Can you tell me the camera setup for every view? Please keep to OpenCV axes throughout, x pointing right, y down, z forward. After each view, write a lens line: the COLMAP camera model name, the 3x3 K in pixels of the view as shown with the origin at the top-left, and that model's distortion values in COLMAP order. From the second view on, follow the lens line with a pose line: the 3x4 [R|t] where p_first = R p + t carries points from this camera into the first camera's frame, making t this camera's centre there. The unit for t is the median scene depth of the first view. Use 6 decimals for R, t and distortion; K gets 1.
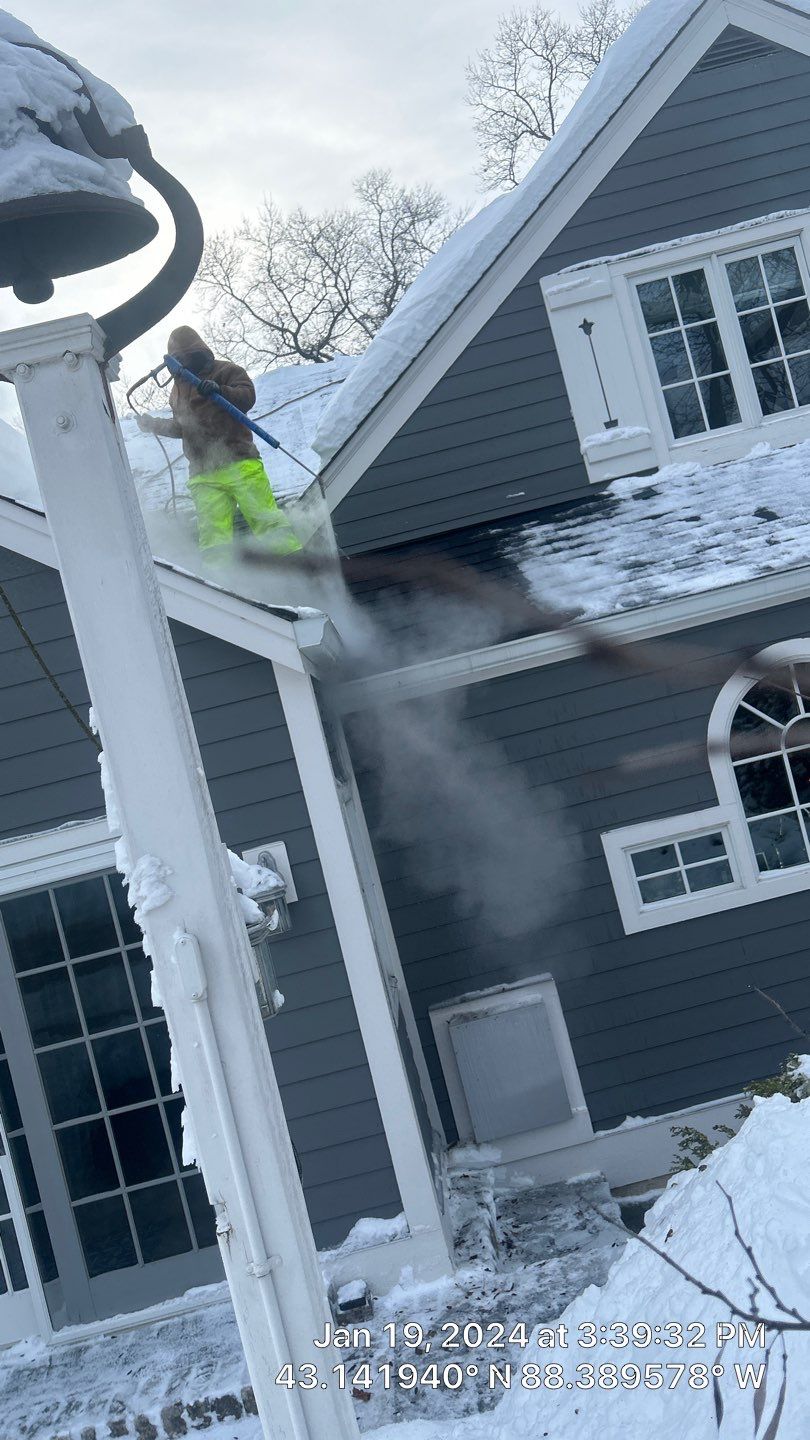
lens RADIAL K [[1086.6, 0, 427.6], [0, 1086.6, 719.7], [0, 0, 1]] dist [0.053011, -0.054840]
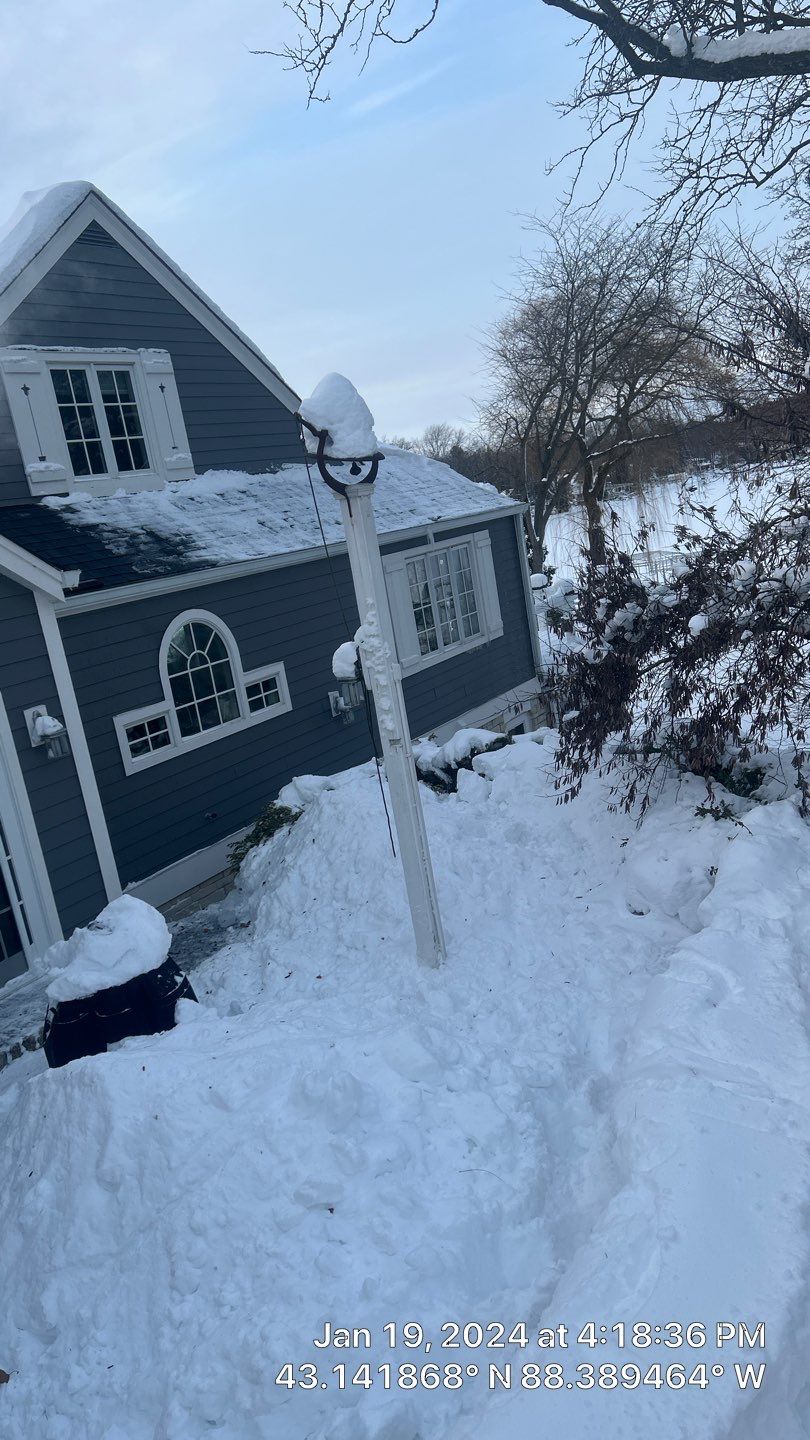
lens RADIAL K [[1086.6, 0, 428.1], [0, 1086.6, 739.7], [0, 0, 1]] dist [0.053011, -0.054840]
pose [[0.548382, -0.029336, 0.835713, -0.818491], [0.021567, 0.999548, 0.020935, 0.096311], [-0.835950, 0.006544, 0.548767, -0.270738]]
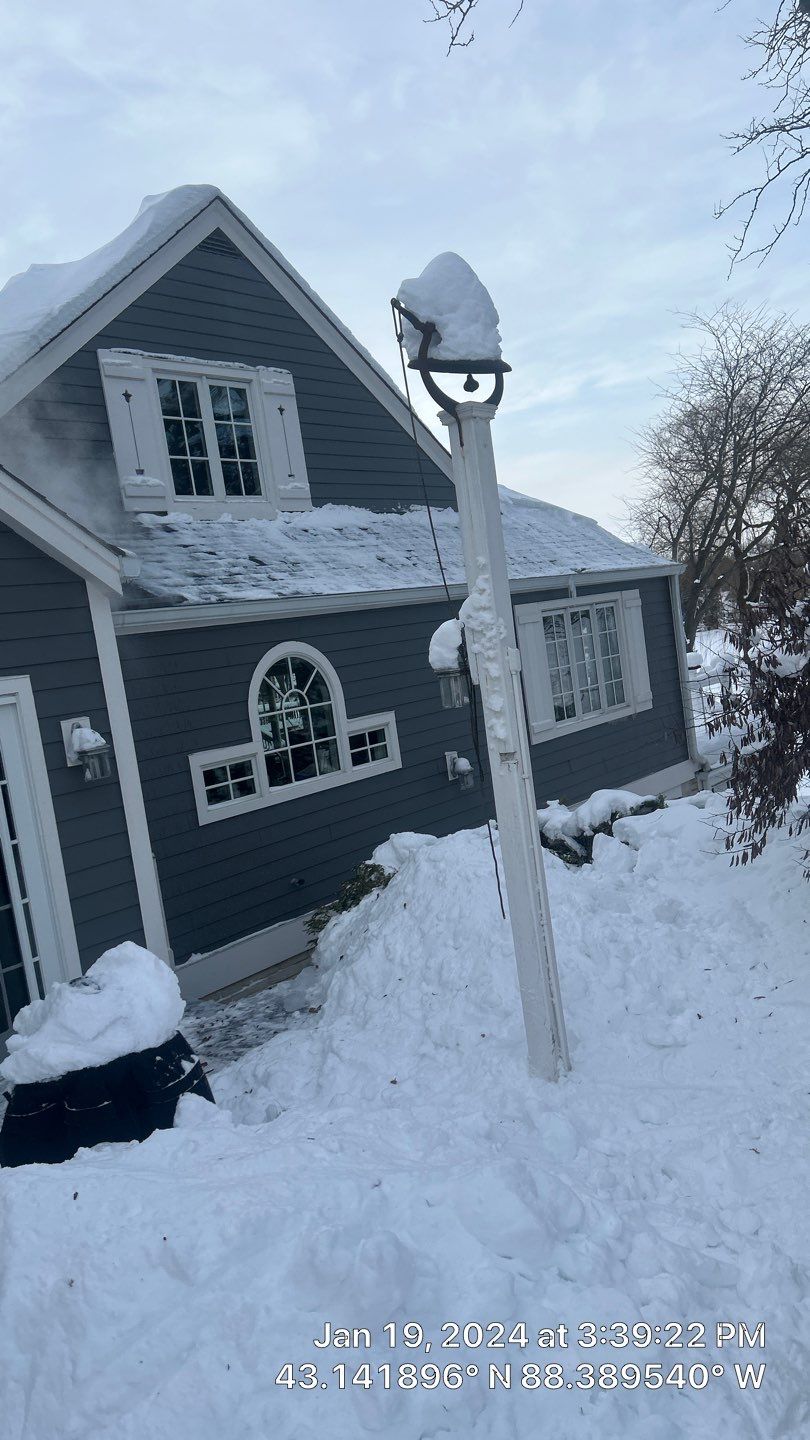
lens RADIAL K [[1086.6, 0, 430.2], [0, 1086.6, 741.4], [0, 0, 1]] dist [0.053011, -0.054840]
pose [[0.647198, 0.081722, 0.757929, -0.602020], [-0.027254, 0.996082, -0.084128, 0.166464], [-0.761835, 0.033791, 0.646889, -0.137898]]
